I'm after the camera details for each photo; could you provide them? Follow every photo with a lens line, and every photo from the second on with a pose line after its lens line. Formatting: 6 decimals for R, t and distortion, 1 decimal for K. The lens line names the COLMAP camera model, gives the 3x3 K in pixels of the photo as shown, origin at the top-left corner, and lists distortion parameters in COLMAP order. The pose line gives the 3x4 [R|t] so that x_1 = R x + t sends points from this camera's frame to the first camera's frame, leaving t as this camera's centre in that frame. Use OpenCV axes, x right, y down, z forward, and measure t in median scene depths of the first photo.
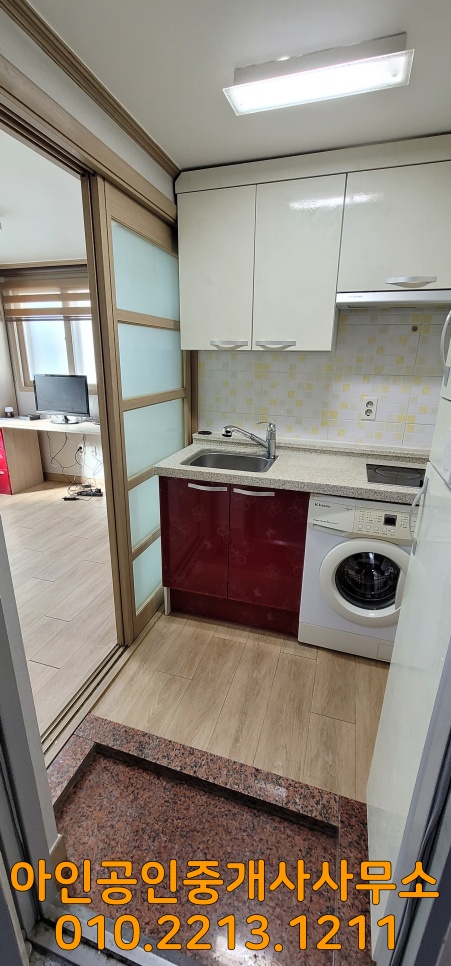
lens RADIAL K [[392.9, 0, 222.6], [0, 392.9, 477.7], [0, 0, 1]] dist [0.000312, -0.000230]
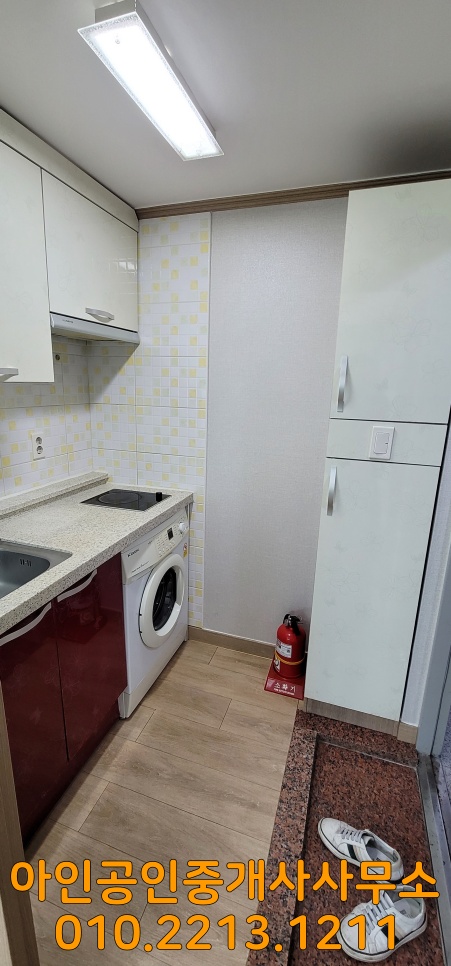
lens RADIAL K [[392.9, 0, 222.6], [0, 392.9, 477.7], [0, 0, 1]] dist [0.000312, -0.000230]
pose [[0.023095, -0.252148, 0.967413, -0.564858], [0.275828, 0.931719, 0.236259, -0.244107], [-0.960929, 0.261383, 0.091068, 0.667789]]
